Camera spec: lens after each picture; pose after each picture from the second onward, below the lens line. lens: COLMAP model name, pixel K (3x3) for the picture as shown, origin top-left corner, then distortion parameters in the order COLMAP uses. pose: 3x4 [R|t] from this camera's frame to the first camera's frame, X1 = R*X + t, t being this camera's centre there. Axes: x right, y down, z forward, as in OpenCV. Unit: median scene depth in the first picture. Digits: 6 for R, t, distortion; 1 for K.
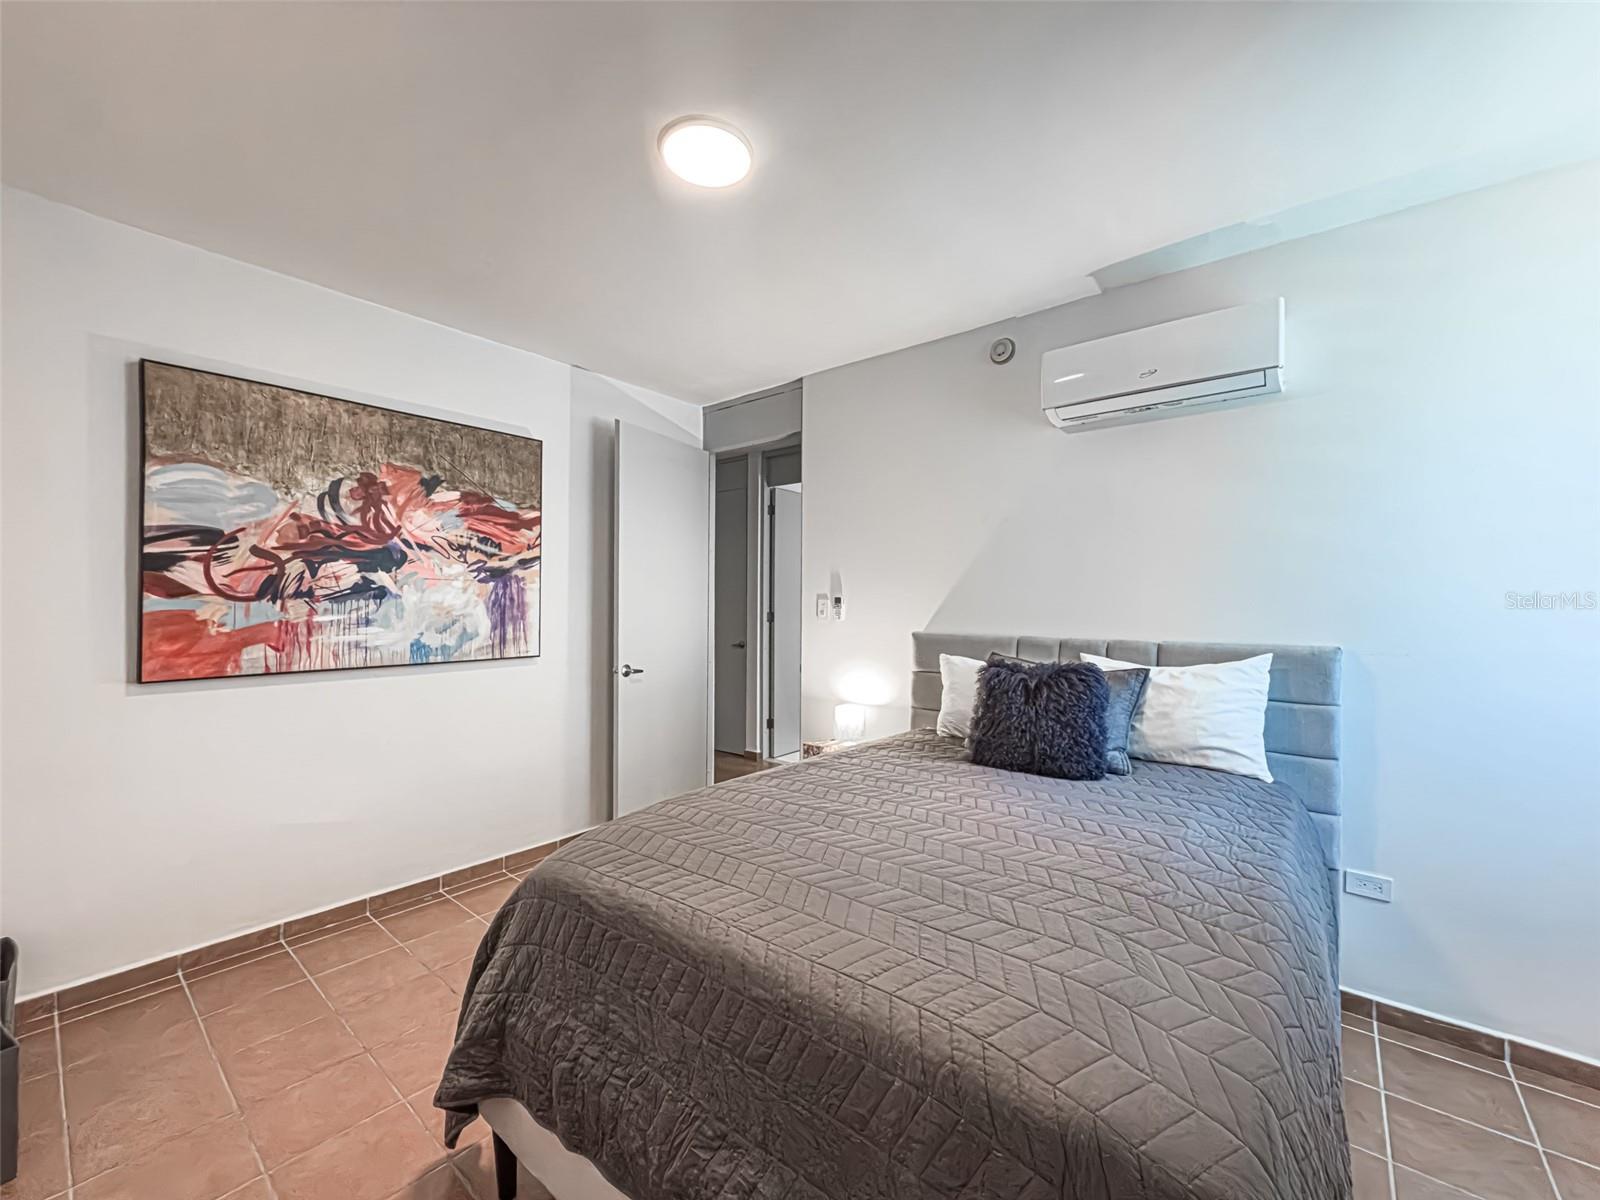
lens RADIAL K [[638.9, 0, 801.5], [0, 638.9, 601.1], [0, 0, 1]] dist [-0.002267, -0.000256]
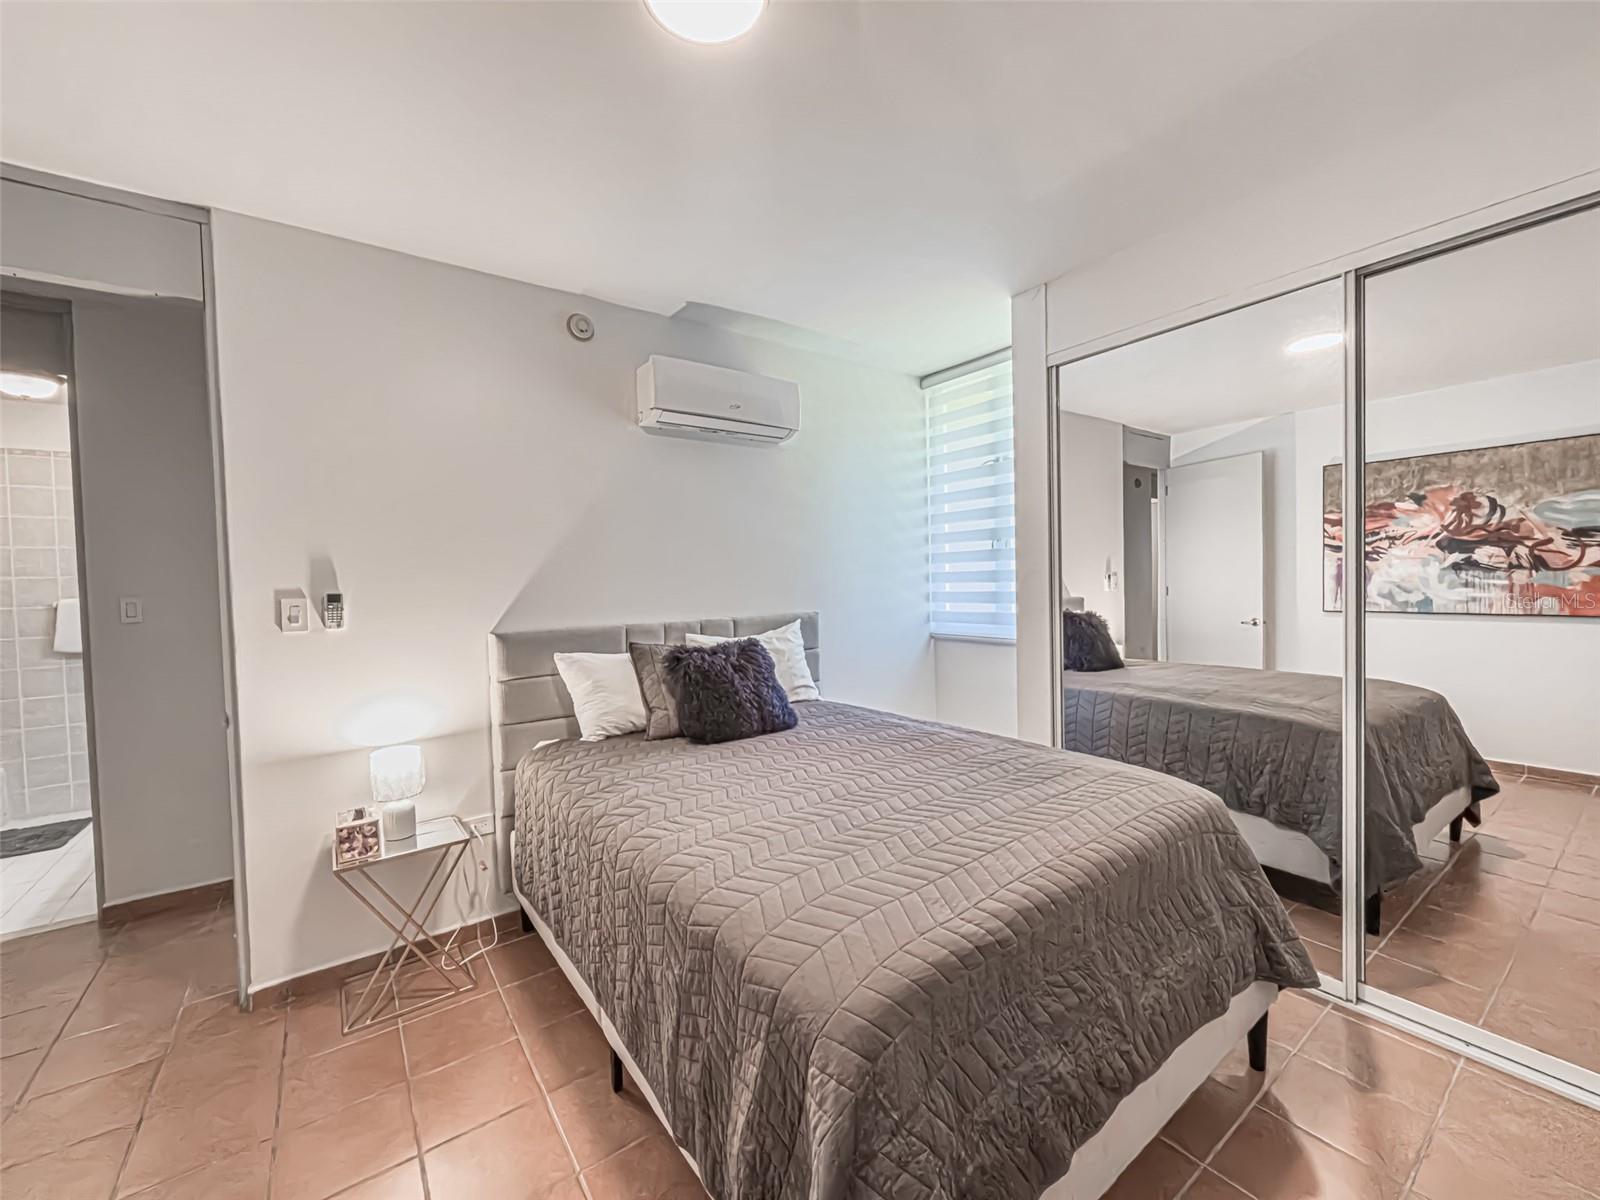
lens RADIAL K [[638.9, 0, 801.5], [0, 638.9, 601.1], [0, 0, 1]] dist [-0.002267, -0.000256]
pose [[0.249777, -0.038439, 0.967540, -0.552029], [0.030882, 0.999020, 0.031717, -0.005278], [-0.967811, 0.021958, 0.250719, 0.463359]]
